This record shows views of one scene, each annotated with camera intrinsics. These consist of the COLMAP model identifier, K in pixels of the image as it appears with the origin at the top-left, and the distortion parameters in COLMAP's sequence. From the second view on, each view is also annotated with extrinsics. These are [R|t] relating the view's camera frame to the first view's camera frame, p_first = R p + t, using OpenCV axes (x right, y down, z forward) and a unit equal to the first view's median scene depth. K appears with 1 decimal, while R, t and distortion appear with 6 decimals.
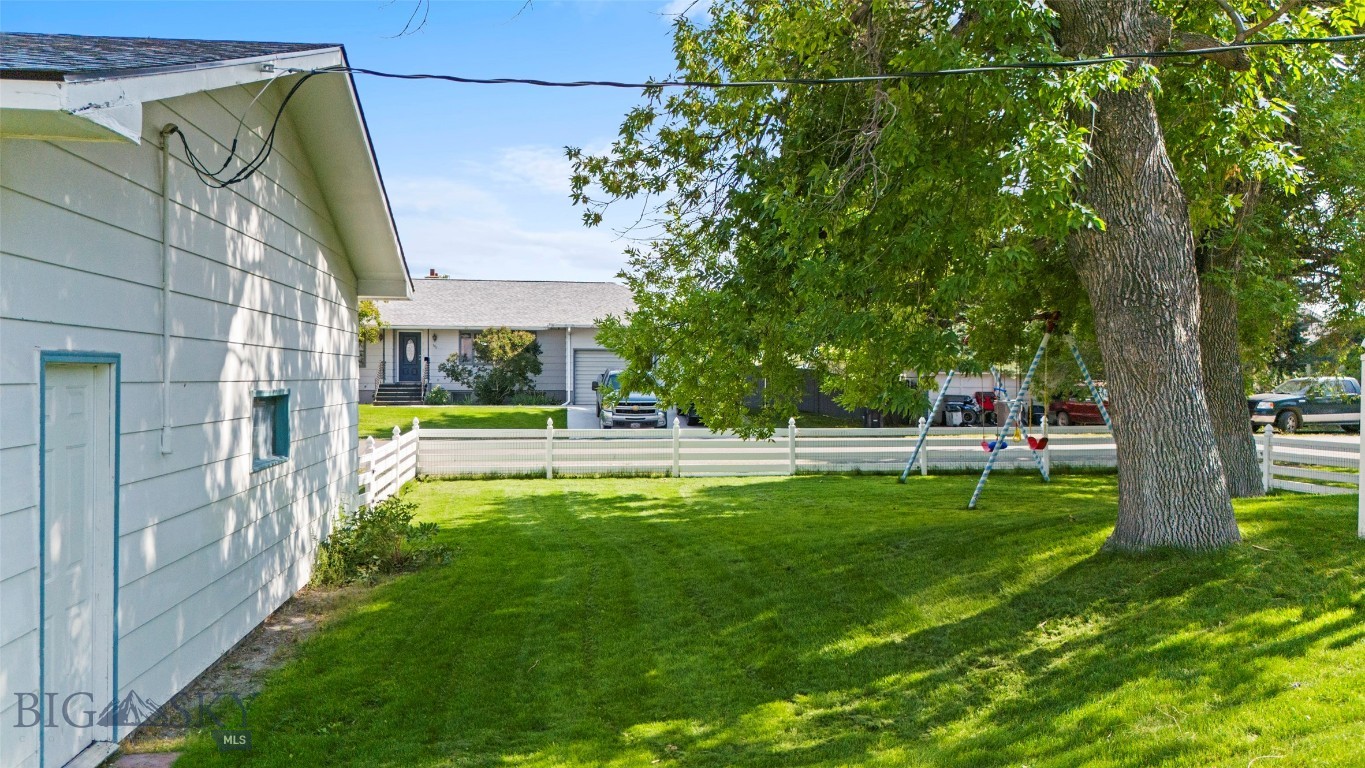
lens RADIAL K [[1031.5, 0, 683.8], [0, 1031.5, 393.2], [0, 0, 1]] dist [0.047167, -0.014676]
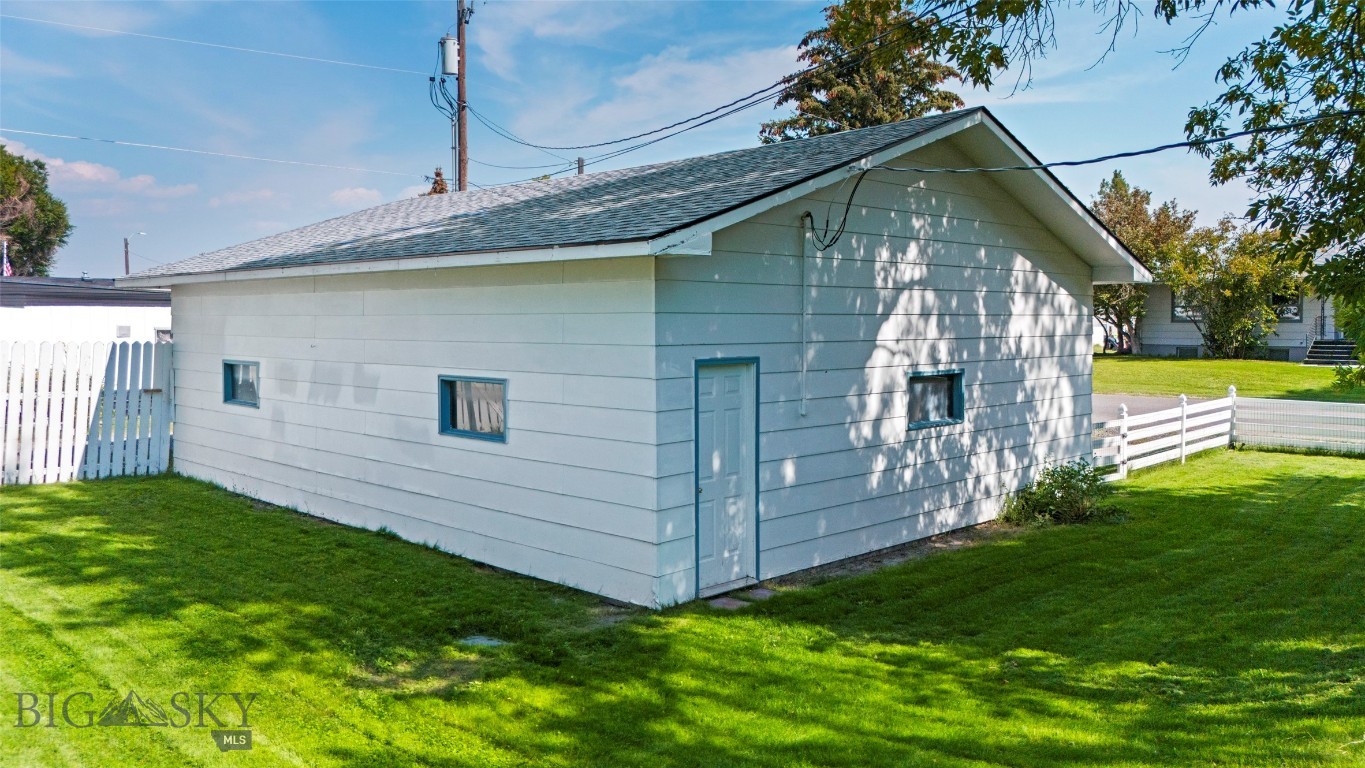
lens RADIAL K [[1031.5, 0, 682.5], [0, 1031.5, 386.4], [0, 0, 1]] dist [0.047167, -0.014676]
pose [[0.615629, 0.049231, -0.786497, 0.523491], [-0.012621, 0.998535, 0.052625, -0.056100], [0.787935, -0.022471, 0.615348, -0.107681]]
